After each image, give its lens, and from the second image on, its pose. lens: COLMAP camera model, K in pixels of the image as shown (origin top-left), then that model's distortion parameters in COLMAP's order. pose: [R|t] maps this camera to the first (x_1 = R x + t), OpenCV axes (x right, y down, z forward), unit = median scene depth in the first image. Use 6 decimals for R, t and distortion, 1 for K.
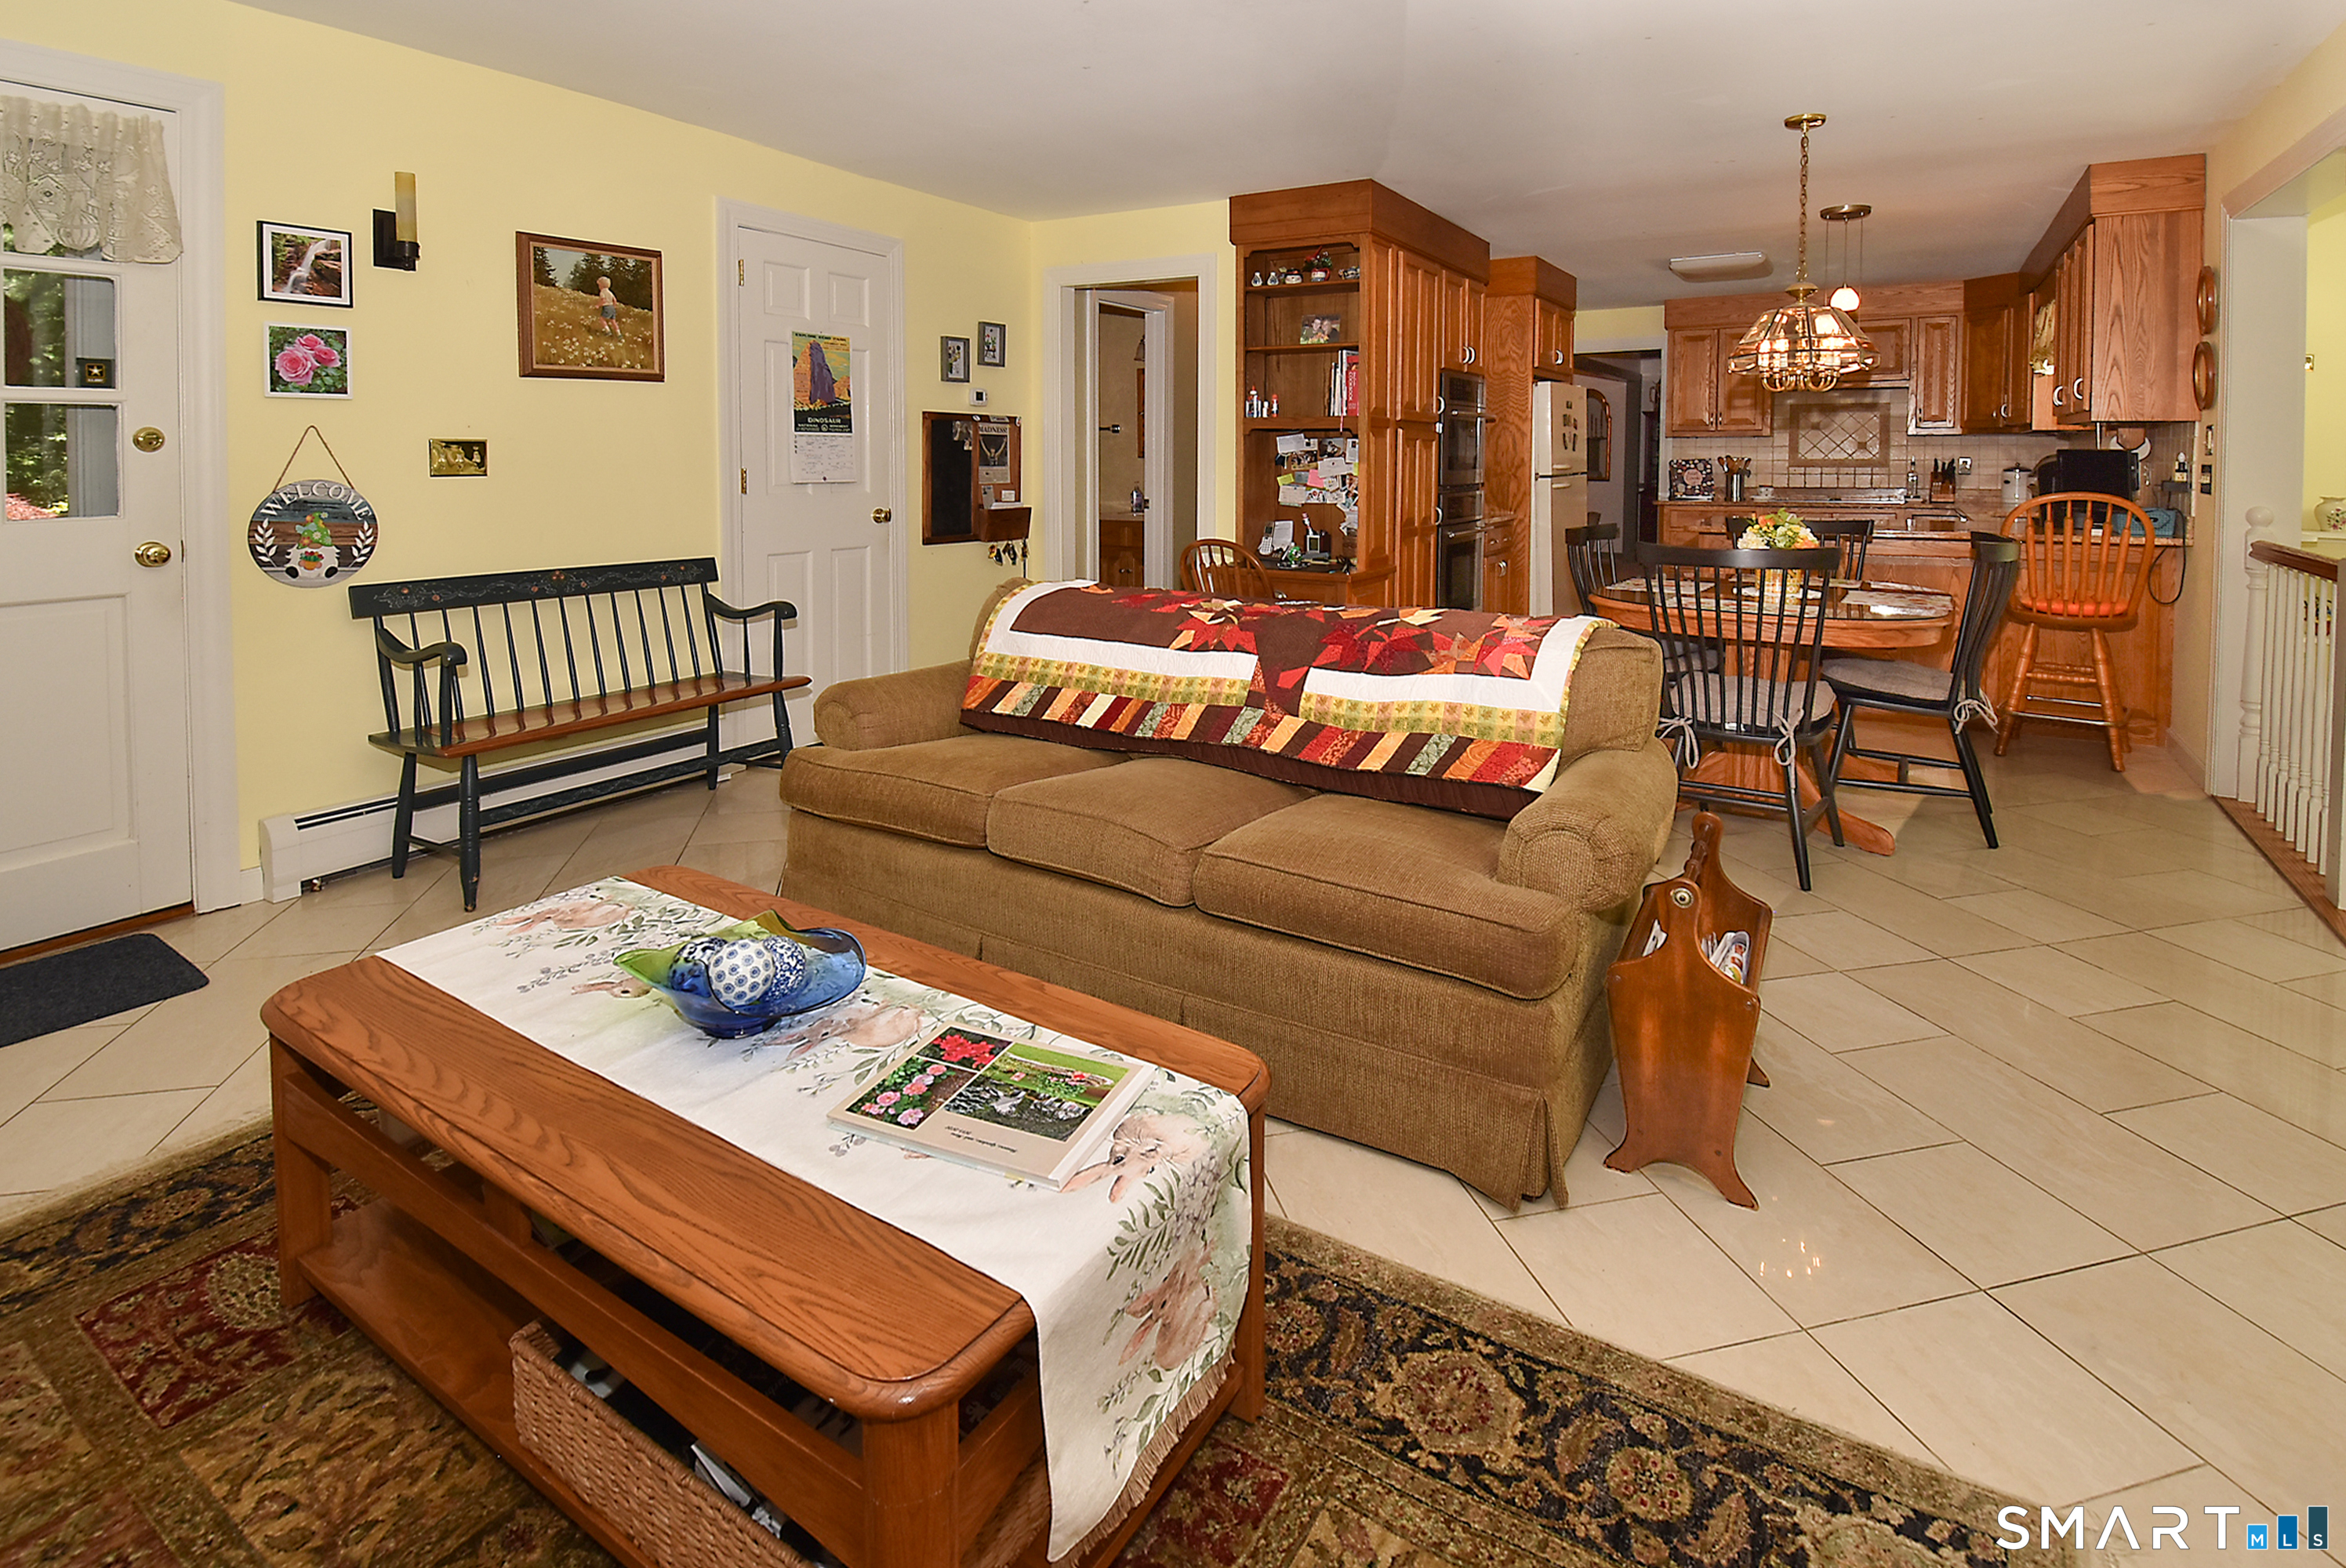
lens RADIAL K [[1347.6, 0, 1168.5], [0, 1347.6, 511.9], [0, 0, 1]] dist [-0.000426, -0.001356]
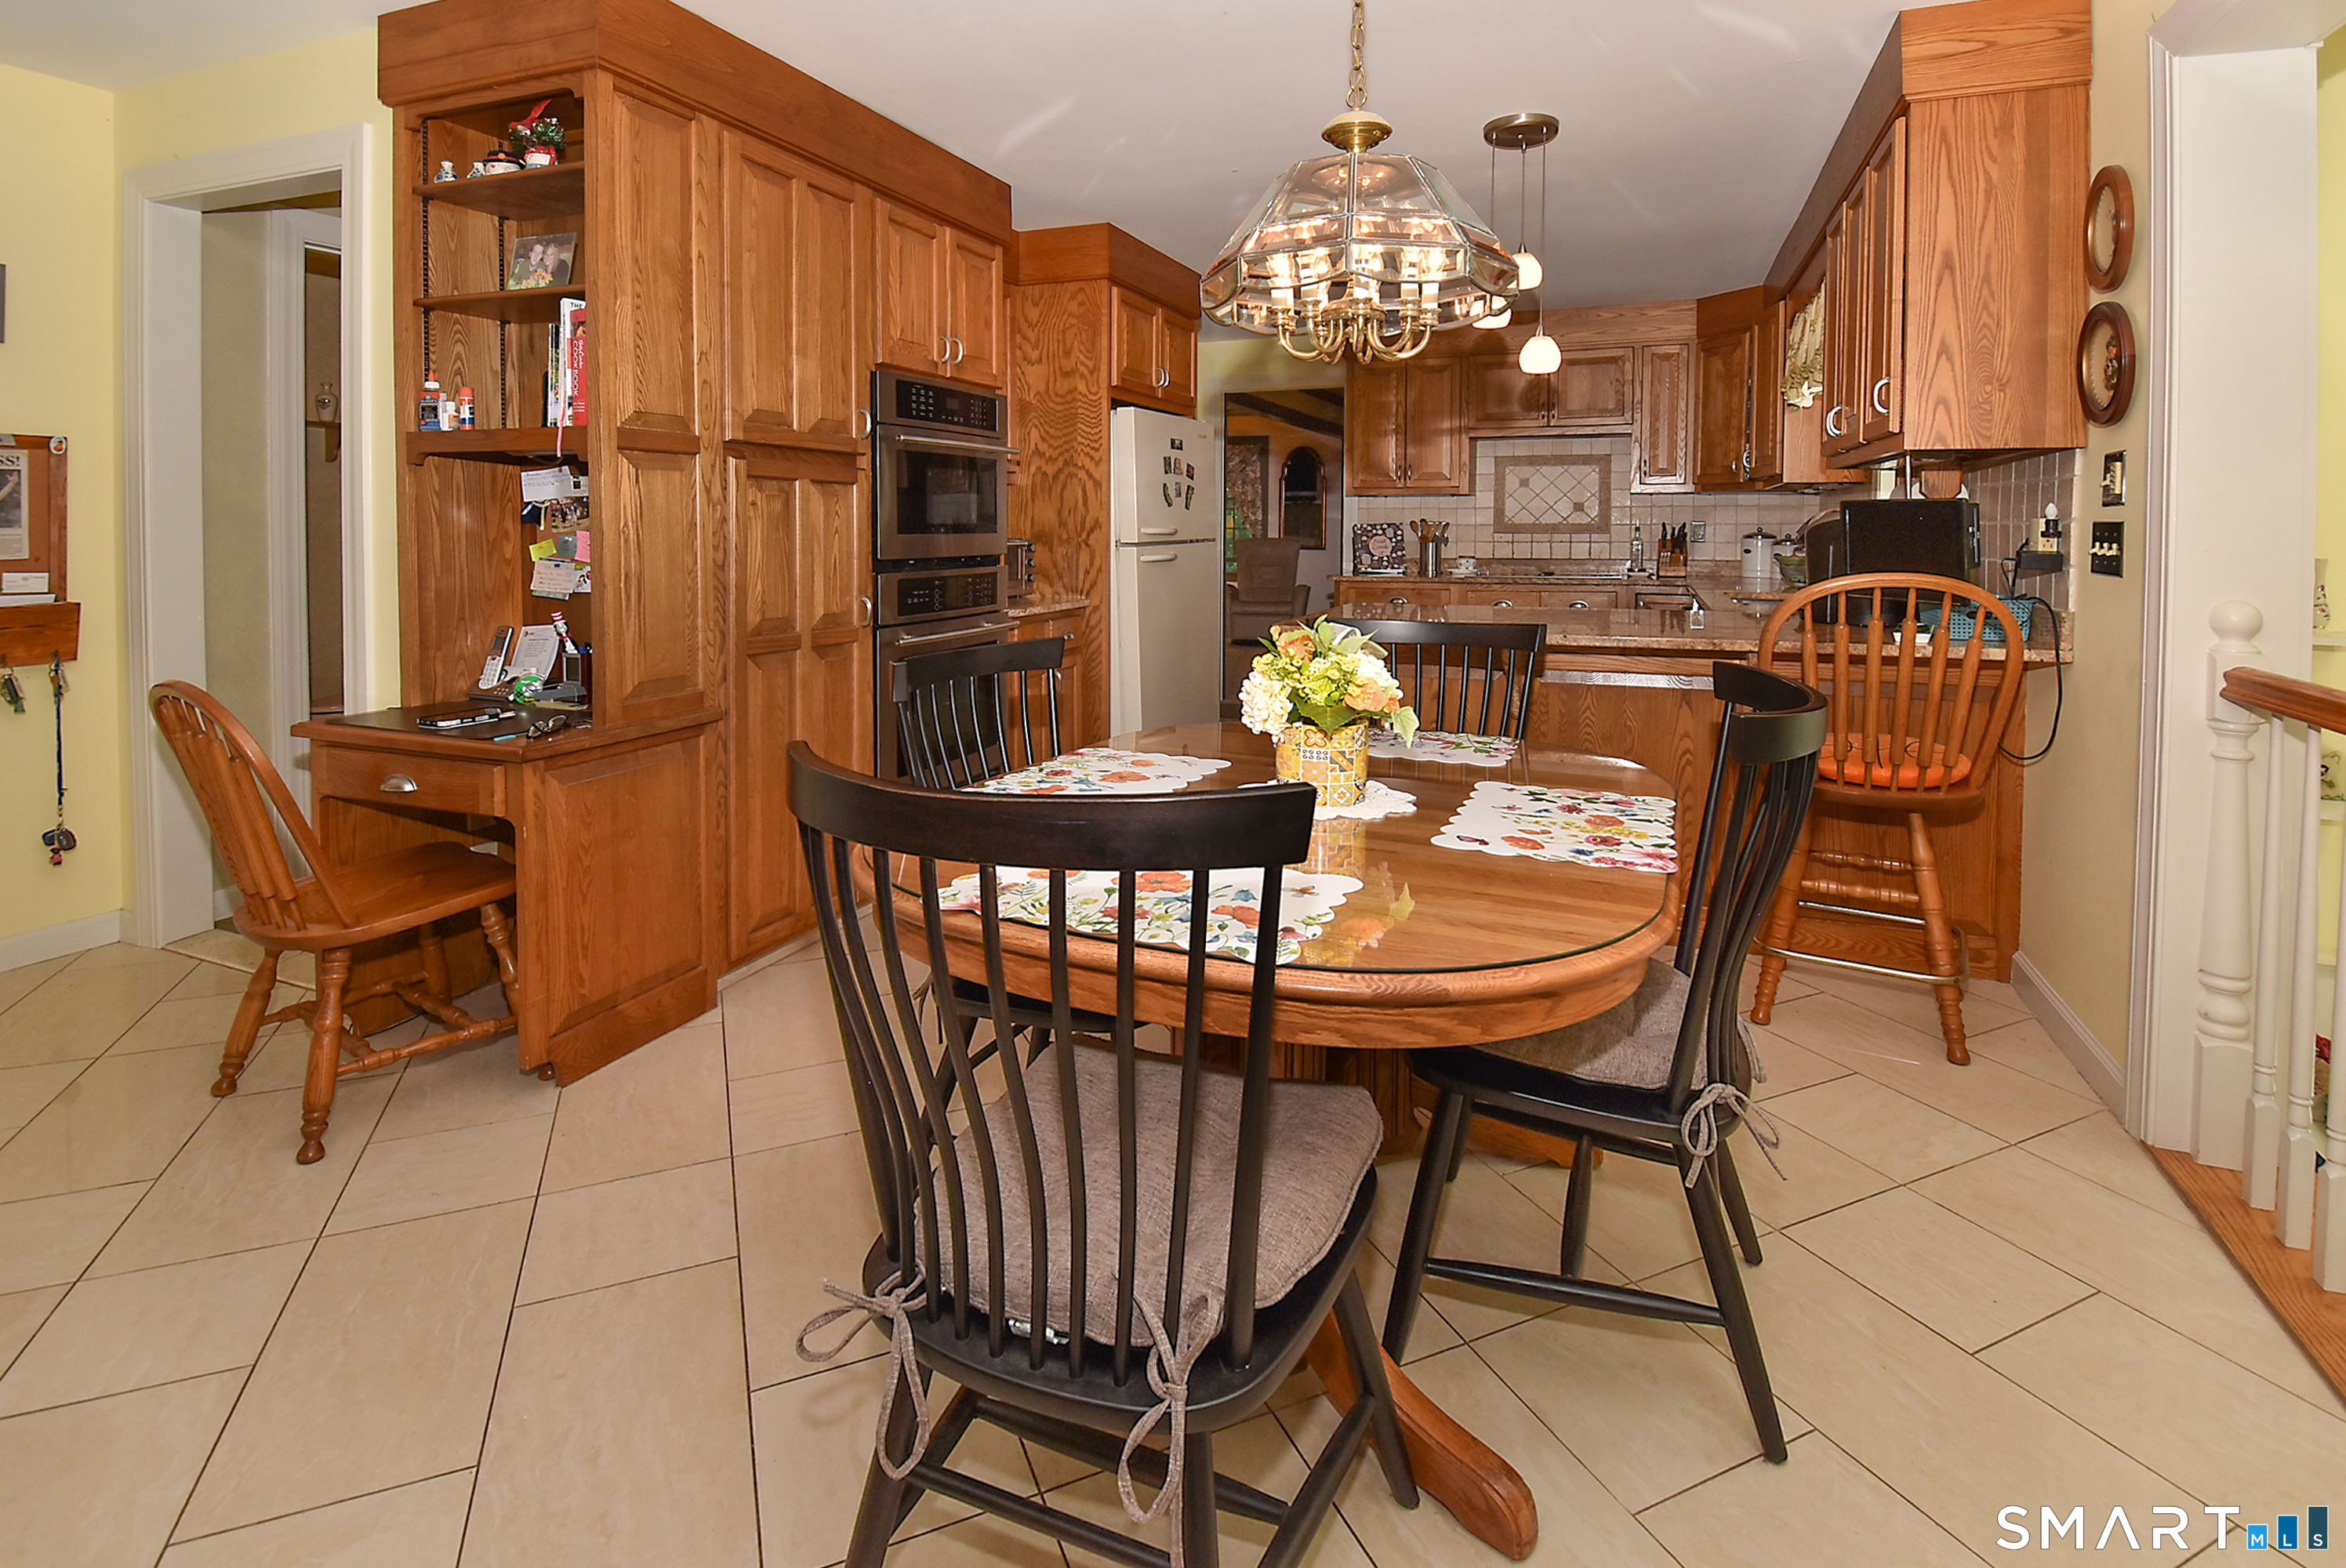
lens RADIAL K [[1236.0, 0, 1166.5], [0, 1236.0, 567.9], [0, 0, 1]] dist [0.026973, -0.000586]
pose [[0.991634, -0.002491, 0.129057, 0.266809], [0.003504, 0.999965, -0.007626, -0.011607], [-0.129033, 0.008015, 0.991608, 0.452502]]
